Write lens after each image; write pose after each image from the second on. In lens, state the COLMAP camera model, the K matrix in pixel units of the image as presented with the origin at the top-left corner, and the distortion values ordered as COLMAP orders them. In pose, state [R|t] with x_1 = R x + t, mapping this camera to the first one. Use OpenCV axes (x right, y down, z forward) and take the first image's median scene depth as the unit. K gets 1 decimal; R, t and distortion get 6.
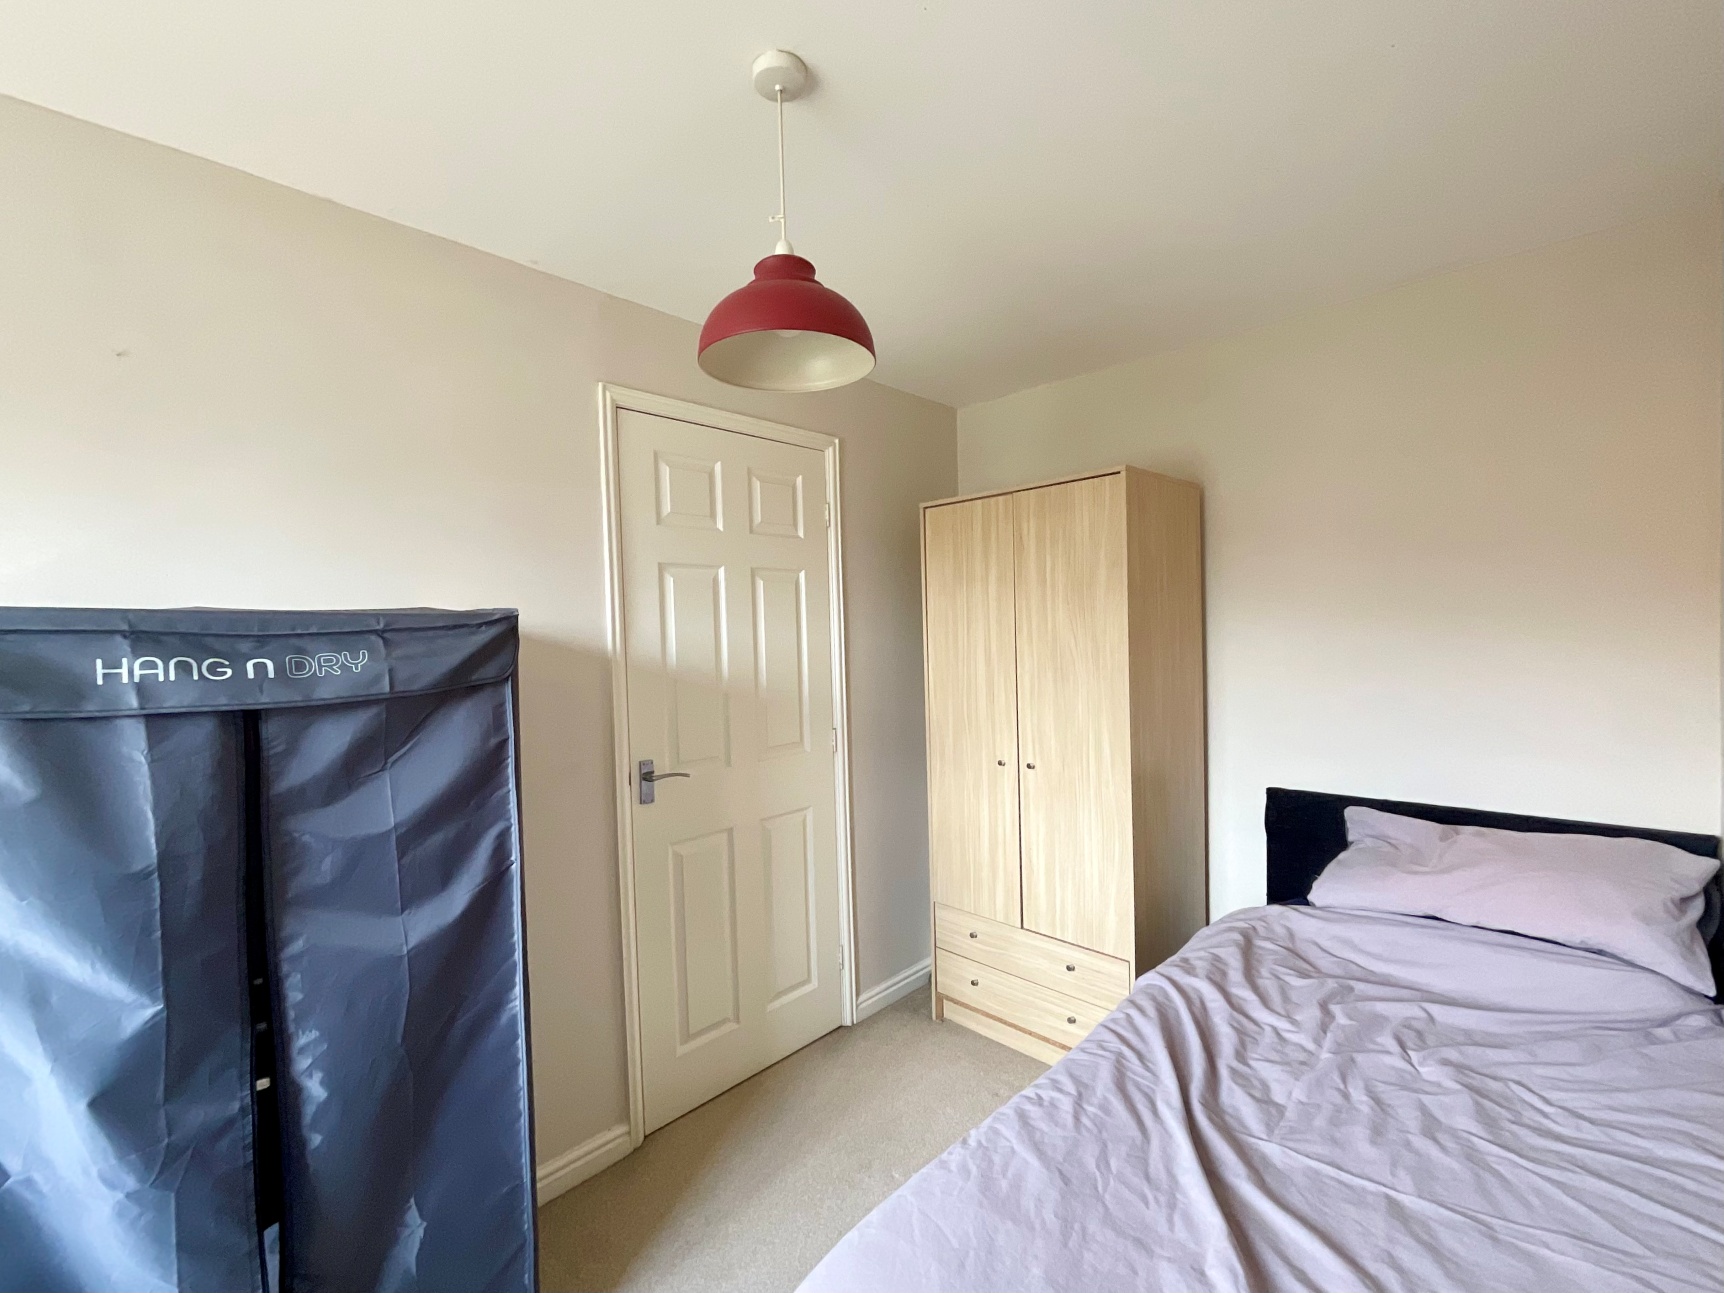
lens RADIAL K [[748.9, 0, 862.0], [0, 748.9, 646.5], [0, 0, 1]] dist [-0.002231, 0.000127]
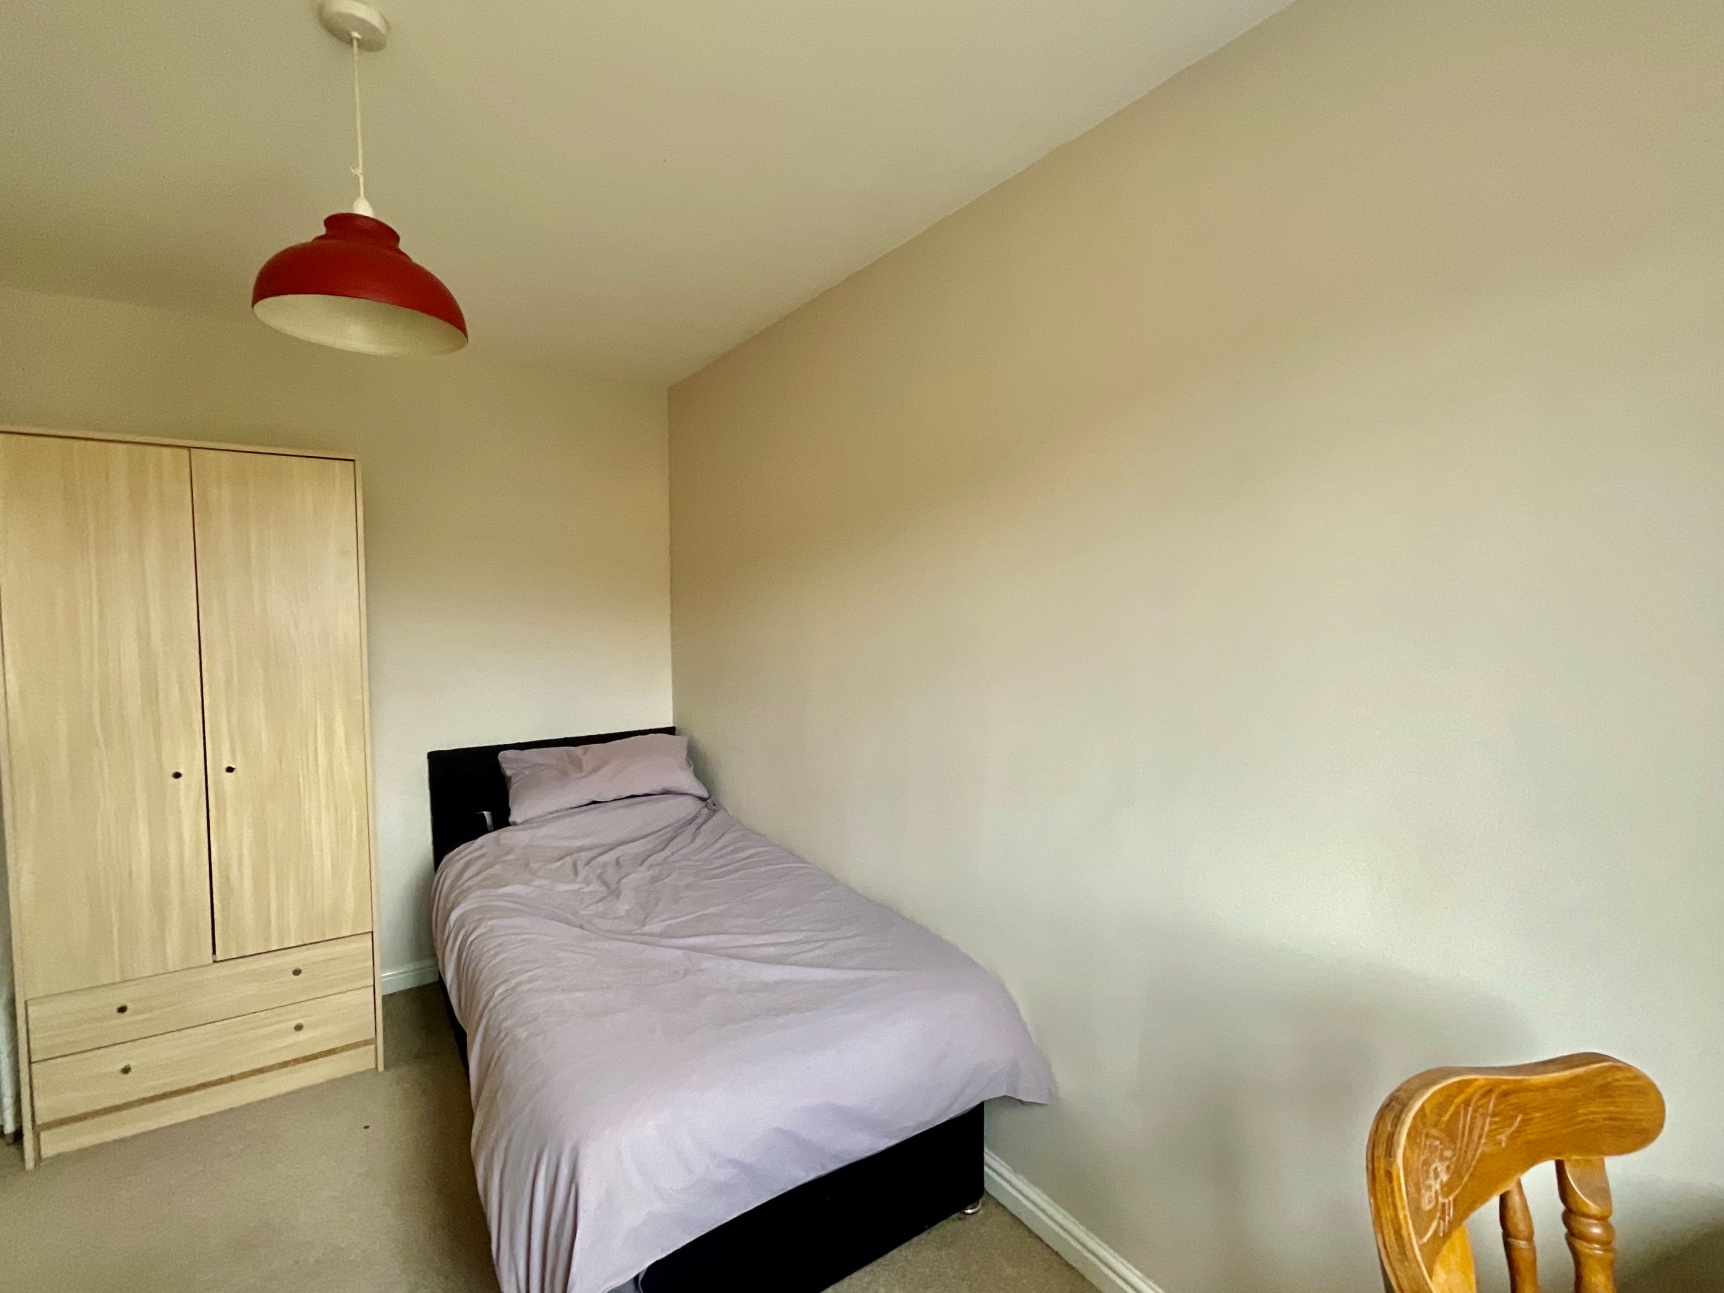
lens RADIAL K [[748.9, 0, 862.0], [0, 748.9, 646.5], [0, 0, 1]] dist [-0.002231, 0.000127]
pose [[0.214844, -0.022305, 0.976394, -0.466457], [0.028324, 0.999461, 0.016599, 0.024234], [-0.976238, 0.024089, 0.215360, 0.091322]]
